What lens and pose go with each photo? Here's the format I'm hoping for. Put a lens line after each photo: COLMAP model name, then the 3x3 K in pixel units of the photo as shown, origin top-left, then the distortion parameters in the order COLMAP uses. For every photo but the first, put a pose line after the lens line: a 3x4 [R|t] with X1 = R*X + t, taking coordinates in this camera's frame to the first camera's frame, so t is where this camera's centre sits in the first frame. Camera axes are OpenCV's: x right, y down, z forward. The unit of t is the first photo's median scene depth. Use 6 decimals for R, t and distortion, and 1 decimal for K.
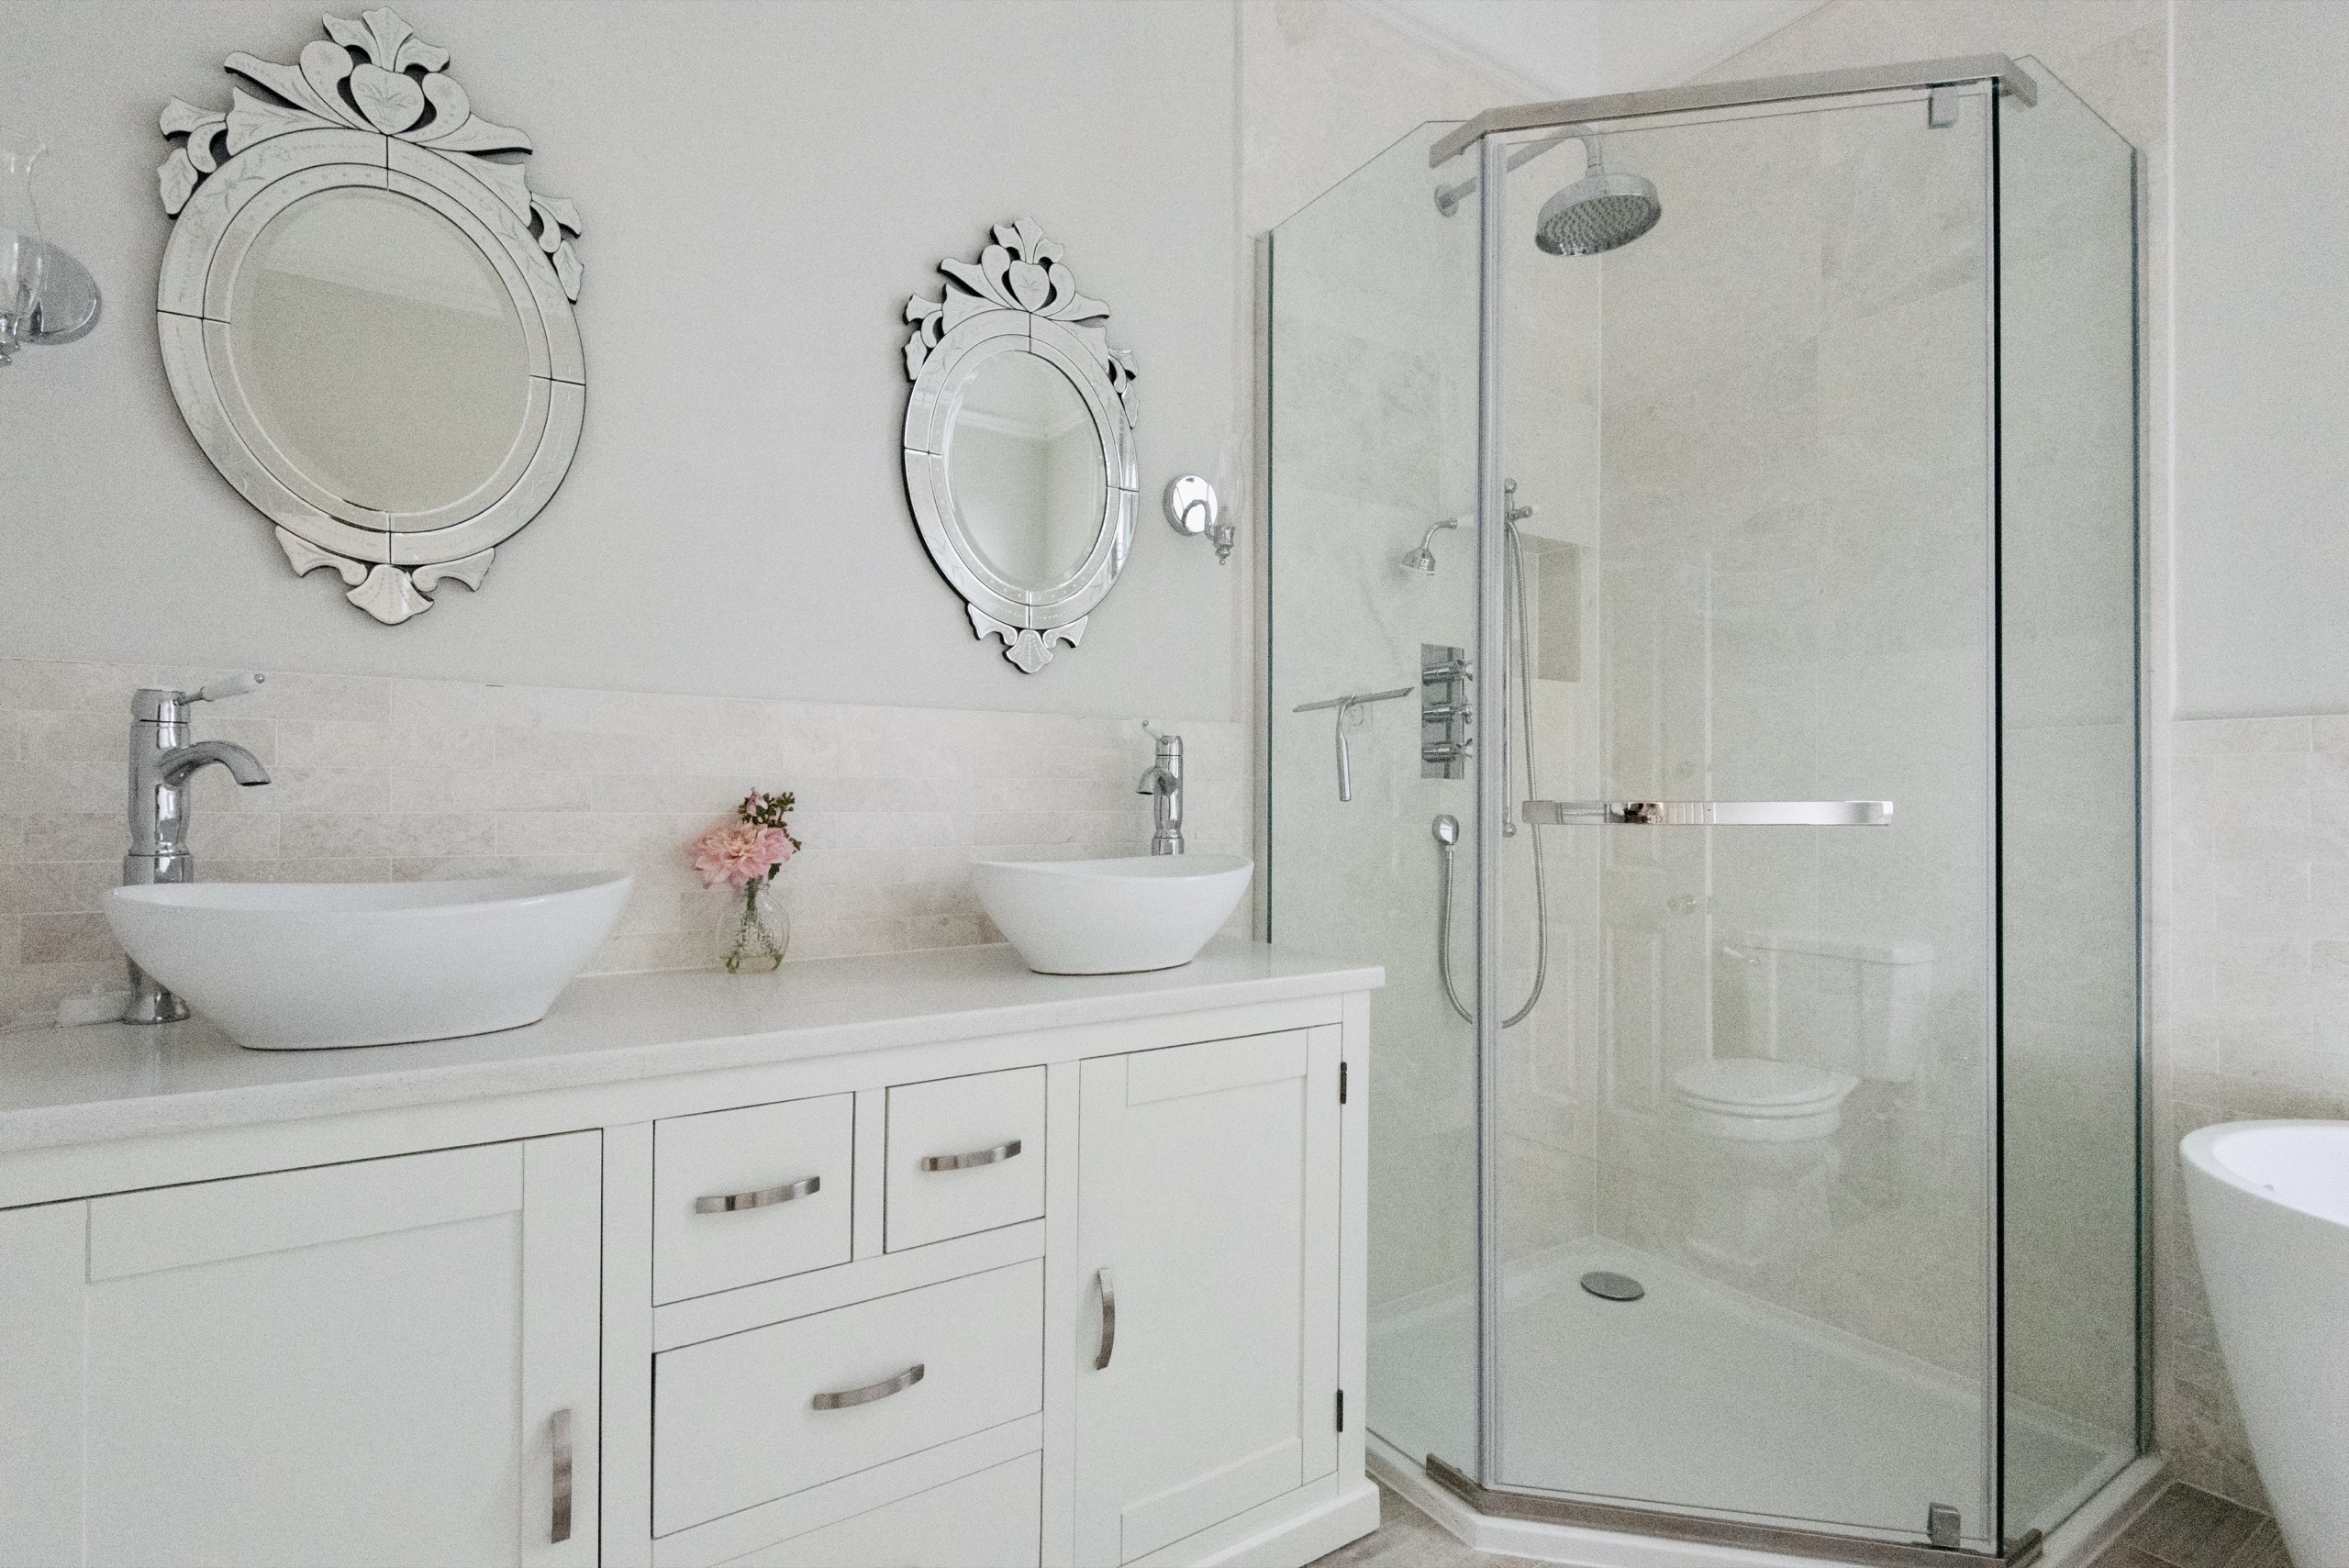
lens RADIAL K [[1129.8, 0, 1174.5], [0, 1129.8, 784.0], [0, 0, 1]] dist [0.019241, -0.019350]
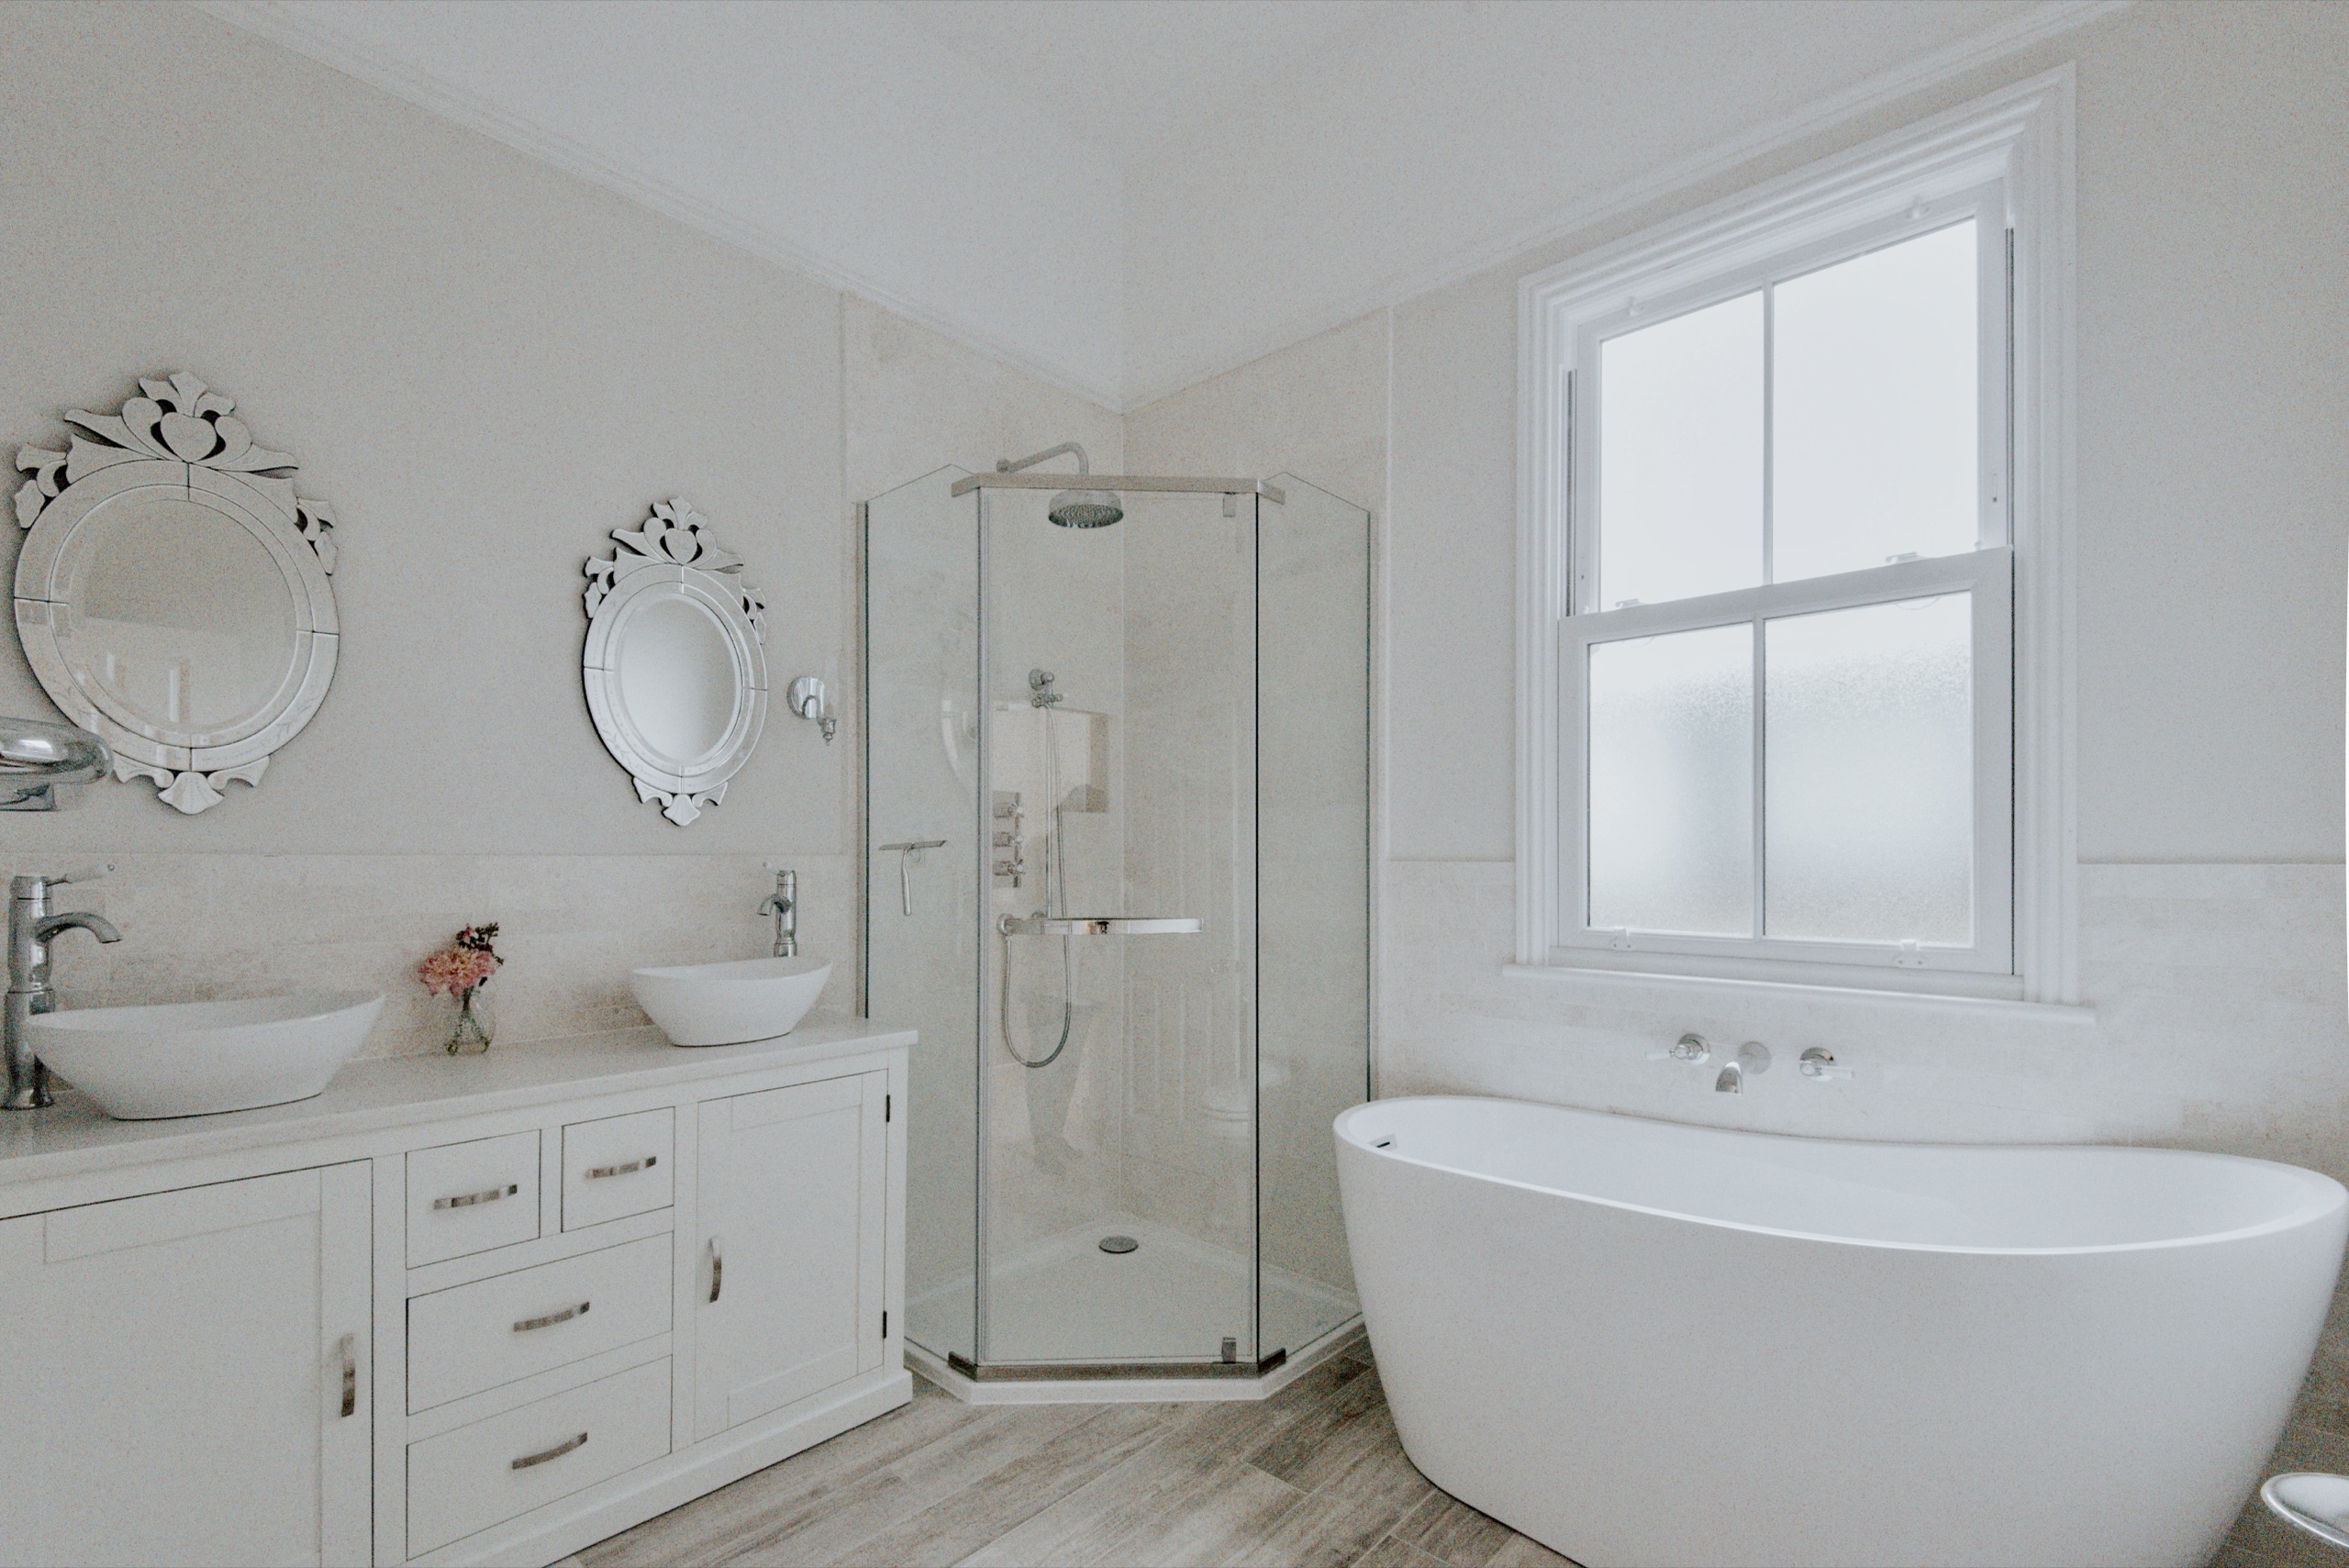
lens RADIAL K [[1087.6, 0, 1083.3], [0, 1087.6, 813.4], [0, 0, 1]] dist [-0.000198, -0.011854]
pose [[0.985760, -0.011789, 0.167746, 0.162540], [0.016640, 0.999482, -0.027543, -0.085456], [-0.167334, 0.029942, 0.985445, -0.477593]]
